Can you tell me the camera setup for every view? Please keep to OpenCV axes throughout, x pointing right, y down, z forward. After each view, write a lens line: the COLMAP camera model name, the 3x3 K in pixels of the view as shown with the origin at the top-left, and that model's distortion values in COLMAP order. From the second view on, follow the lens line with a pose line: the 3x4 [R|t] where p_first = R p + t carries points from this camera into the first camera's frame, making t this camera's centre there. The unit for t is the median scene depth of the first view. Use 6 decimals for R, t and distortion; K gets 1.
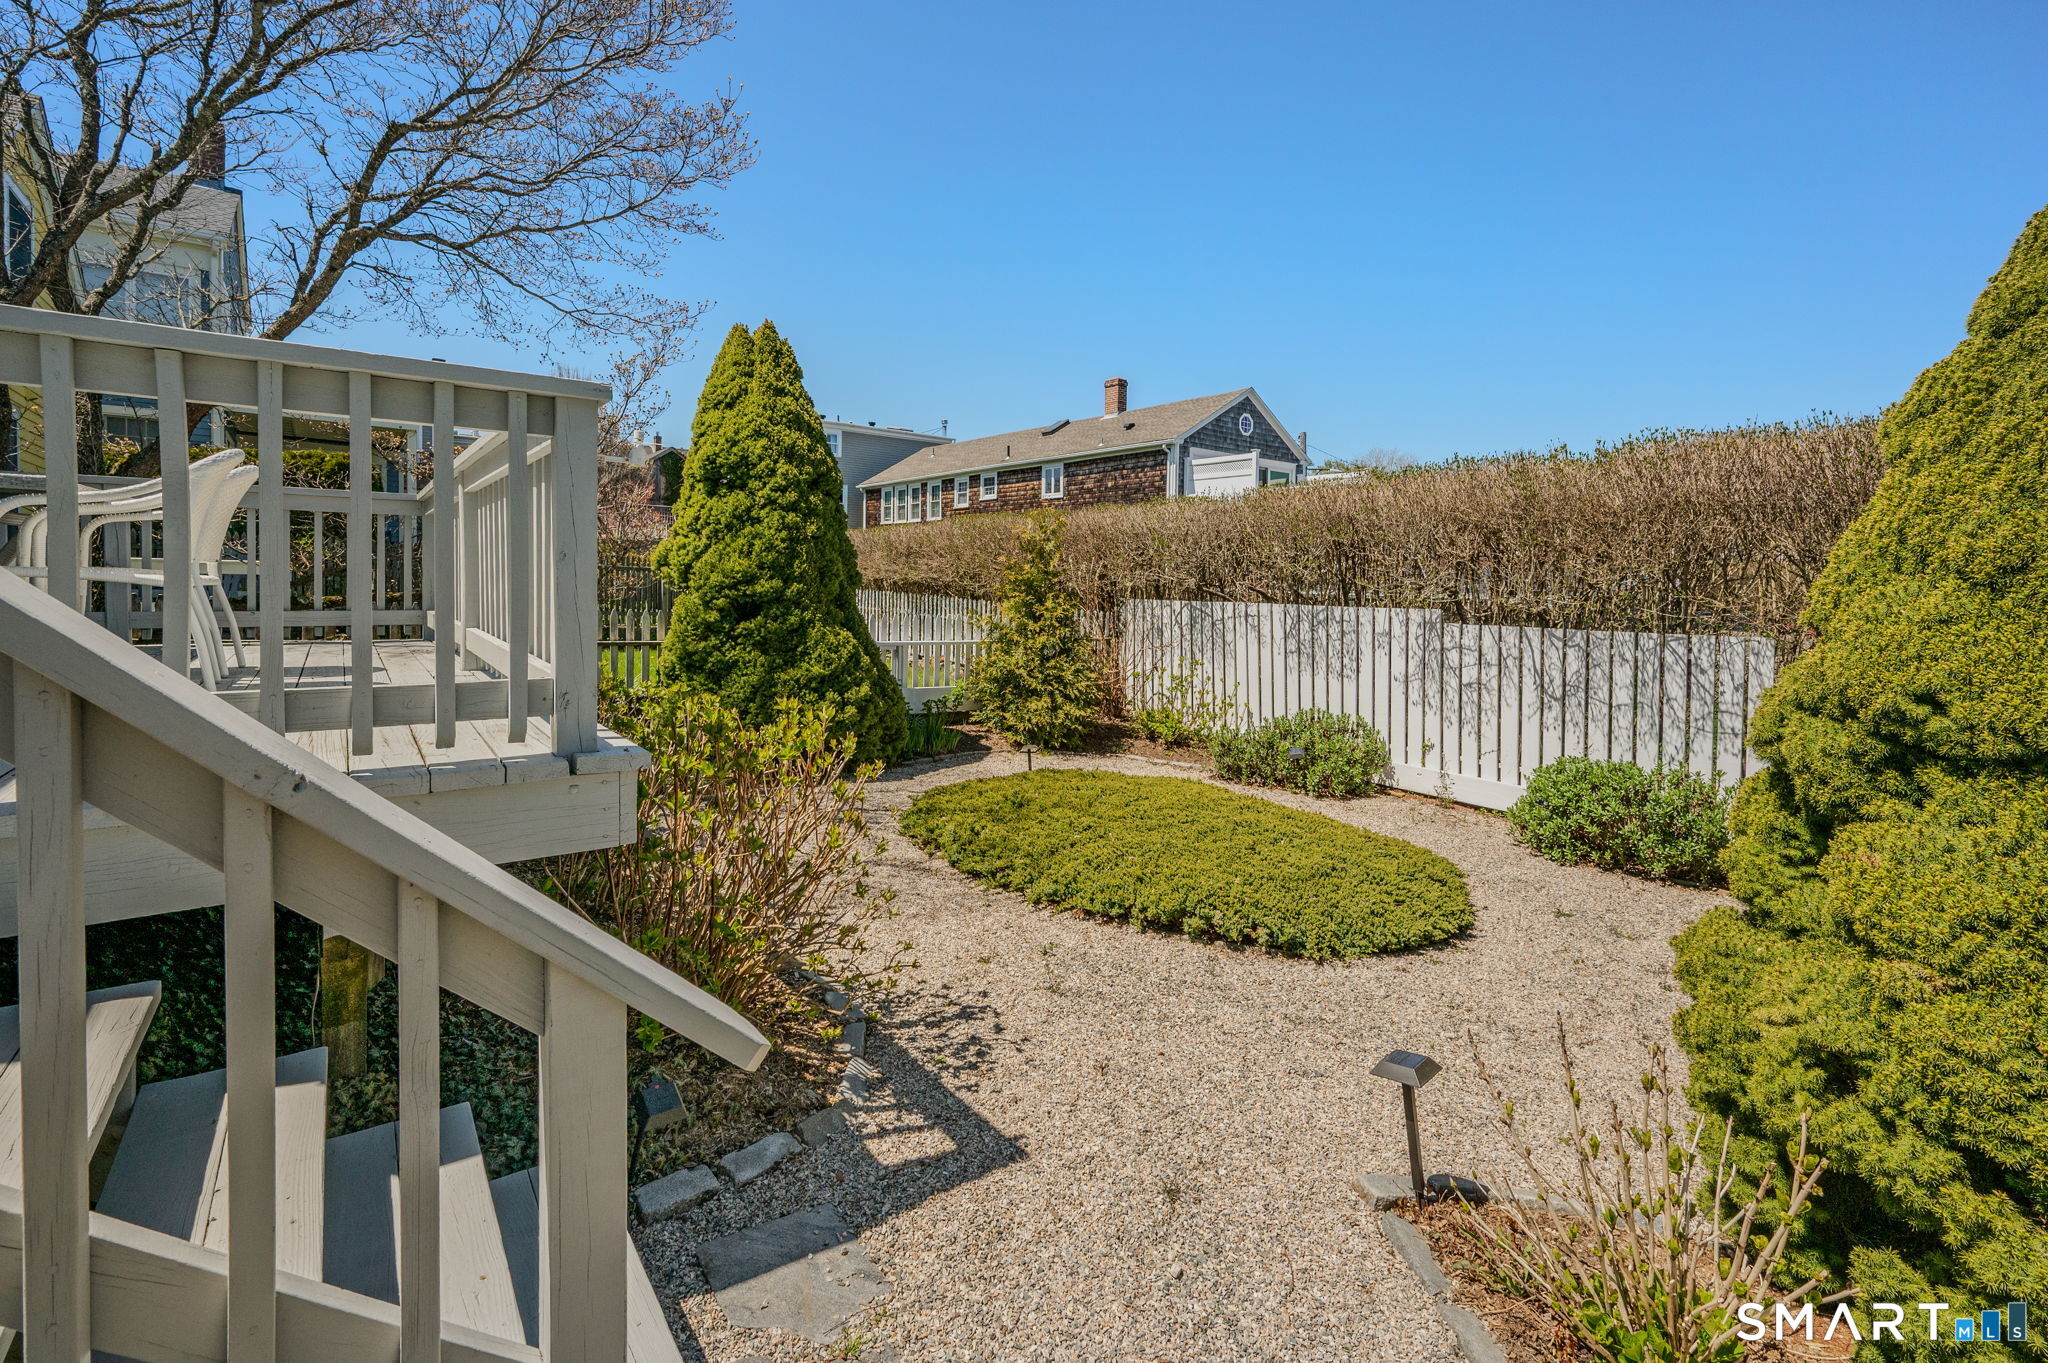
lens RADIAL K [[900.1, 0, 1052.6], [0, 900.1, 605.5], [0, 0, 1]] dist [-0.002419, 0.002262]
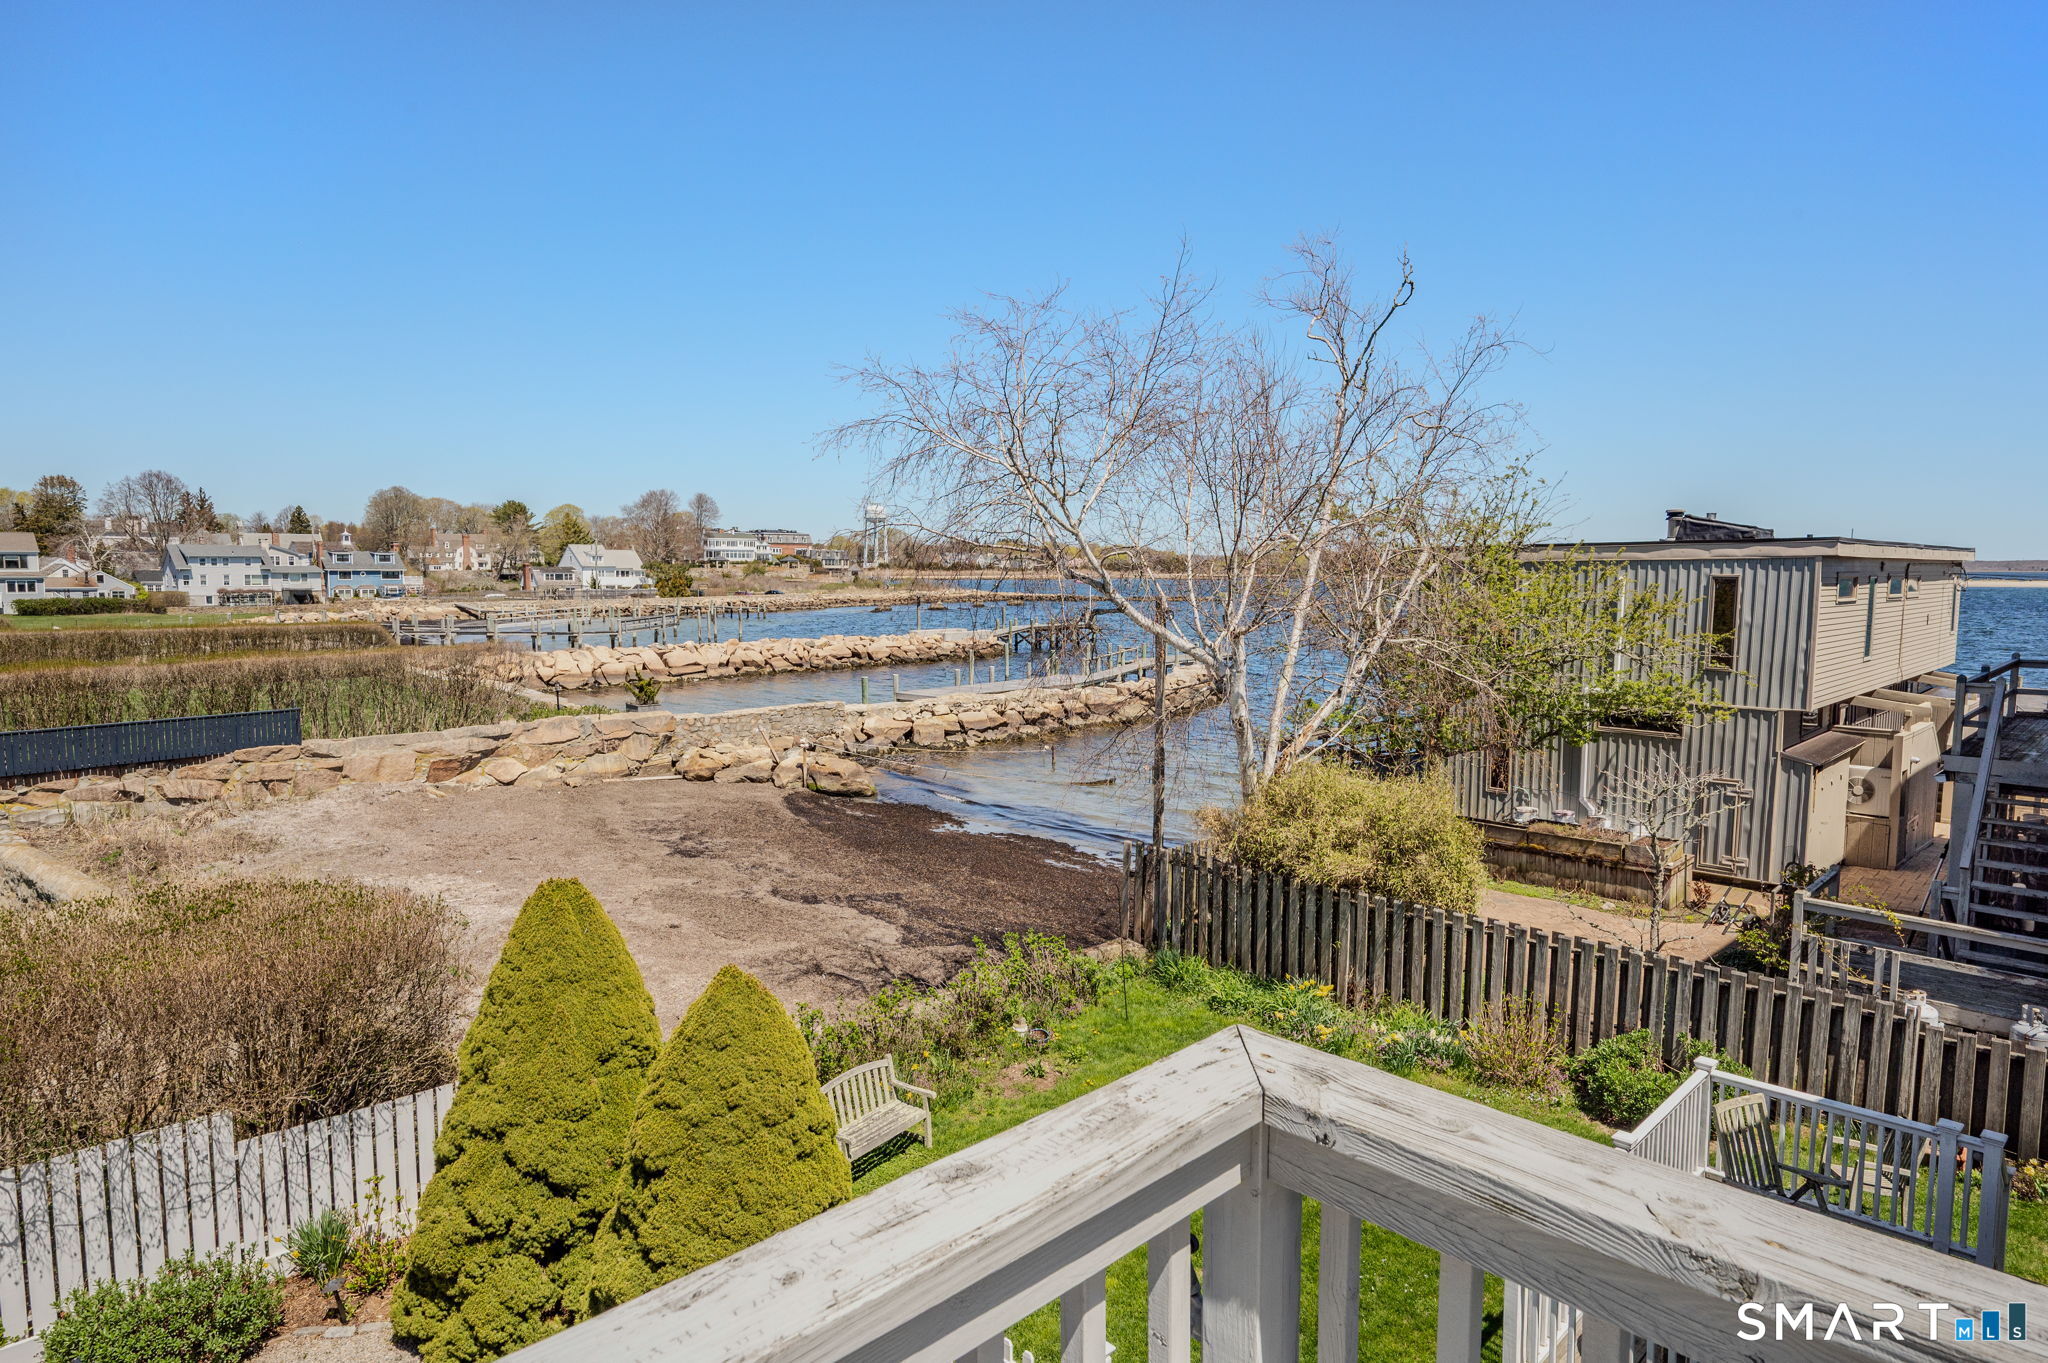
lens RADIAL K [[1204.8, 0, 988.6], [0, 1204.8, 677.1], [0, 0, 1]] dist [0.001634, 0.000188]
pose [[-0.116248, -0.102881, 0.987877, -0.643606], [0.021008, 0.994144, 0.106006, -0.528103], [-0.992998, 0.033077, -0.113406, 0.134010]]
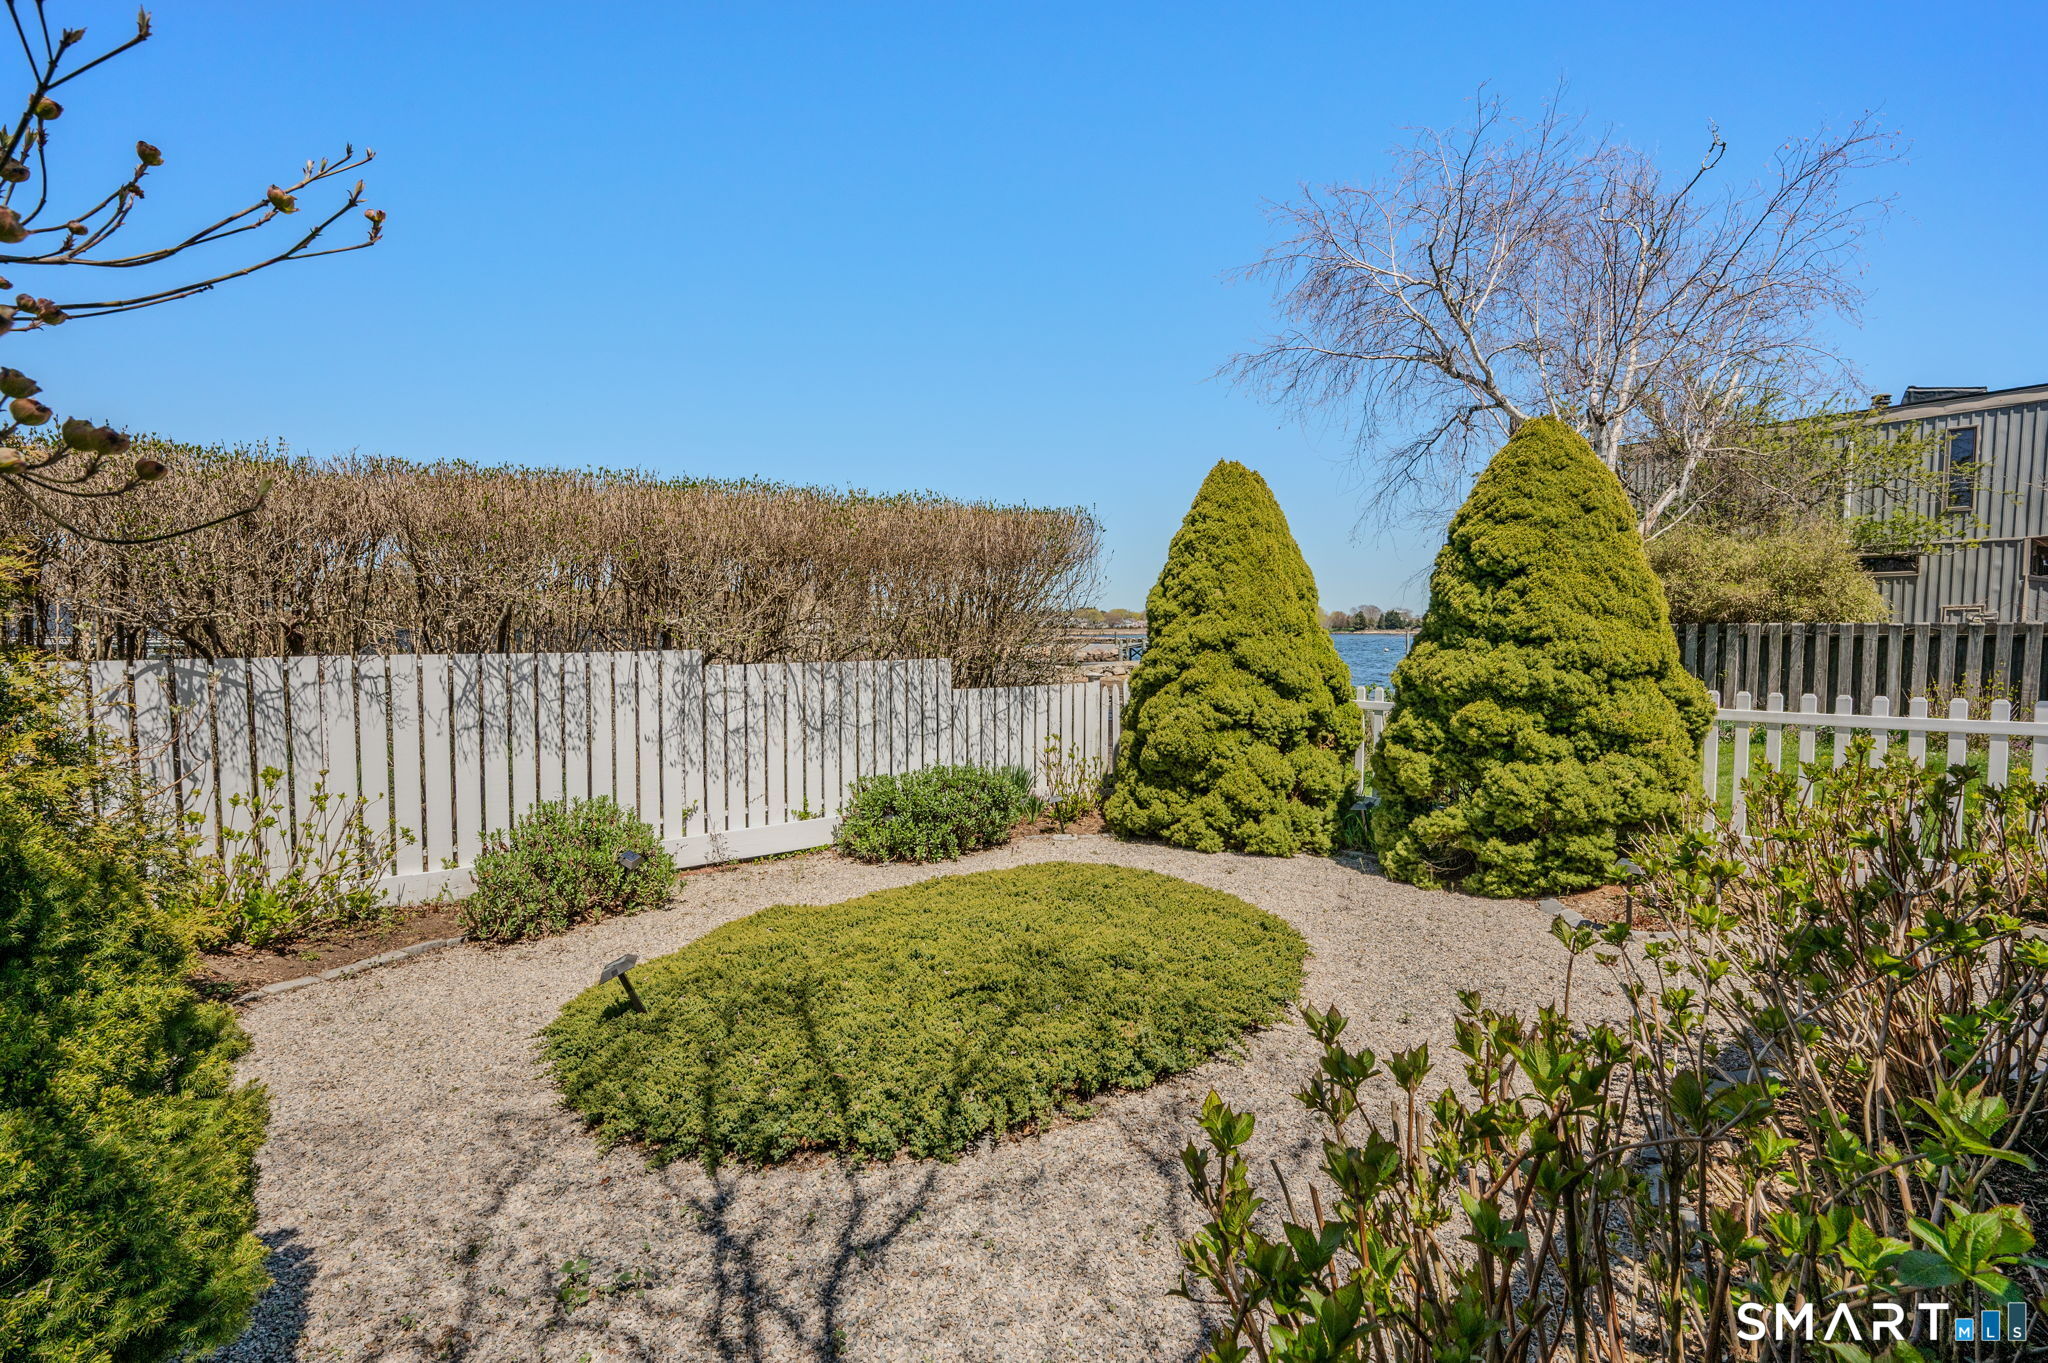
lens RADIAL K [[937.6, 0, 1001.5], [0, 937.6, 666.5], [0, 0, 1]] dist [0.001145, 0.001456]
pose [[-0.041318, -0.054166, 0.997677, -0.493937], [0.027762, 0.998082, 0.055338, -0.021950], [-0.998760, 0.029984, -0.039735, 0.765713]]
